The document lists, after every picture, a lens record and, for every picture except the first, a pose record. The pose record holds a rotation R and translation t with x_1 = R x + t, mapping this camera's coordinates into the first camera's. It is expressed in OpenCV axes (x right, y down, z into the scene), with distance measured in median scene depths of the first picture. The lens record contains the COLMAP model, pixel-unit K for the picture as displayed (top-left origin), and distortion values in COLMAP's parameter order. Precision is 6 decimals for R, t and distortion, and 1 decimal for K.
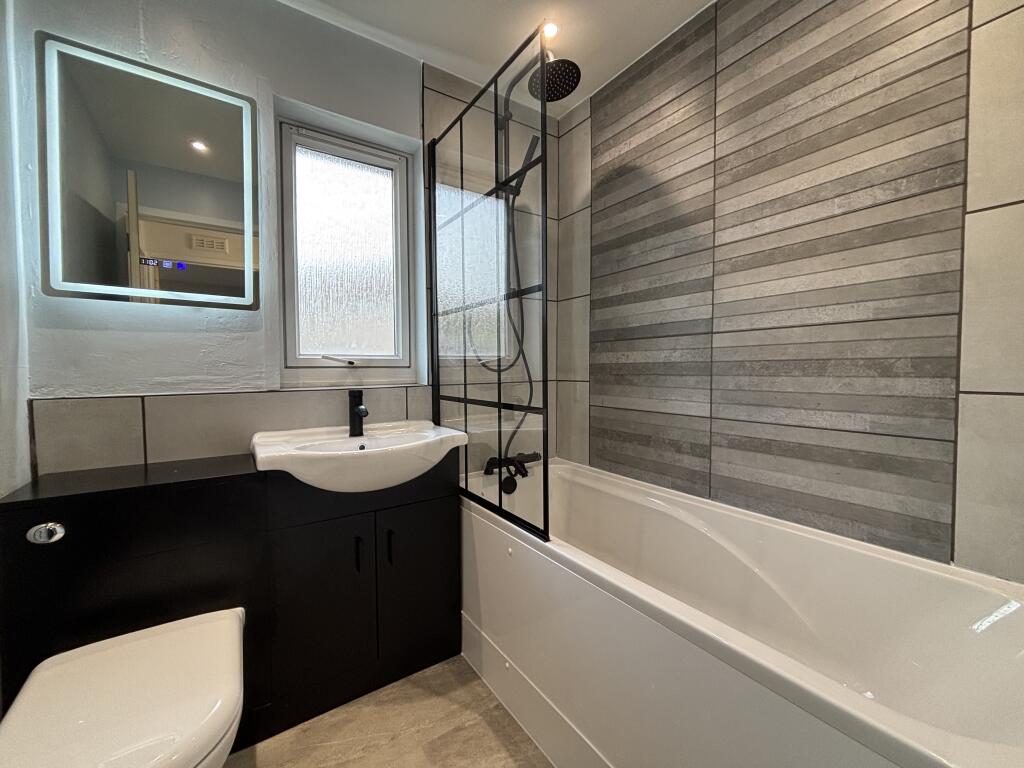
lens RADIAL K [[414.6, 0, 512.0], [0, 414.6, 384.0], [0, 0, 1]] dist [-0.001664, 0.000049]
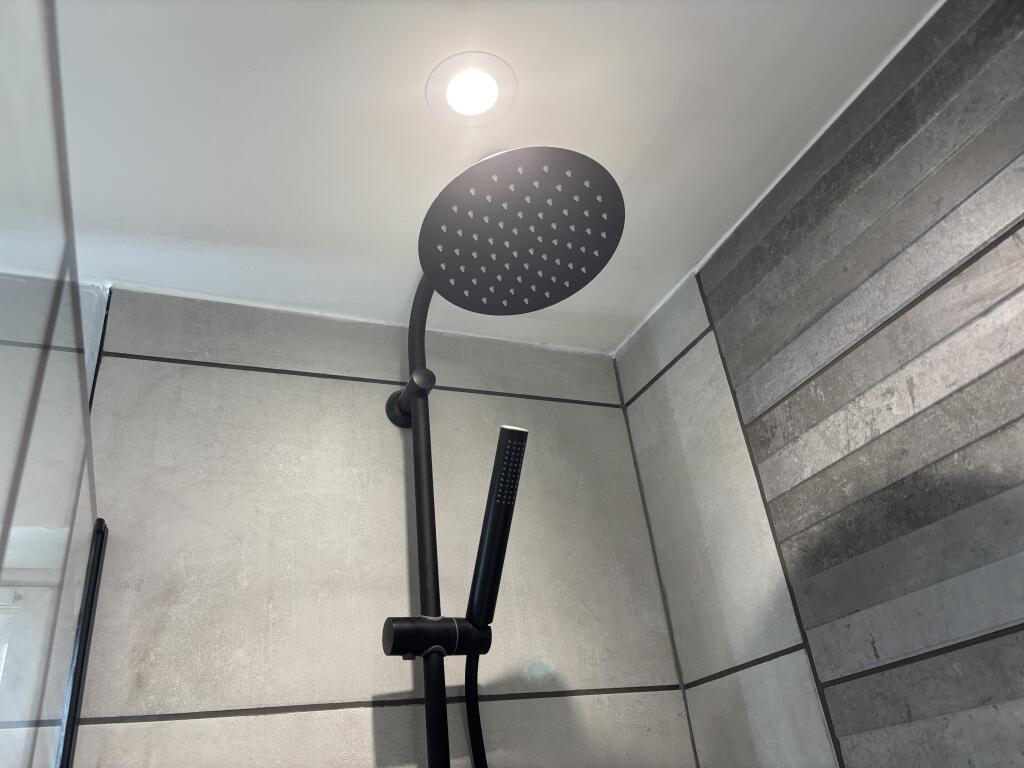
lens RADIAL K [[784.4, 0, 512.0], [0, 784.4, 384.0], [0, 0, 1]] dist [-0.003999, -0.001453]
pose [[0.976178, -0.184126, -0.114783, 0.113804], [0.095605, 0.839908, -0.534241, -0.349168], [0.194774, 0.510541, 0.837503, 0.558231]]
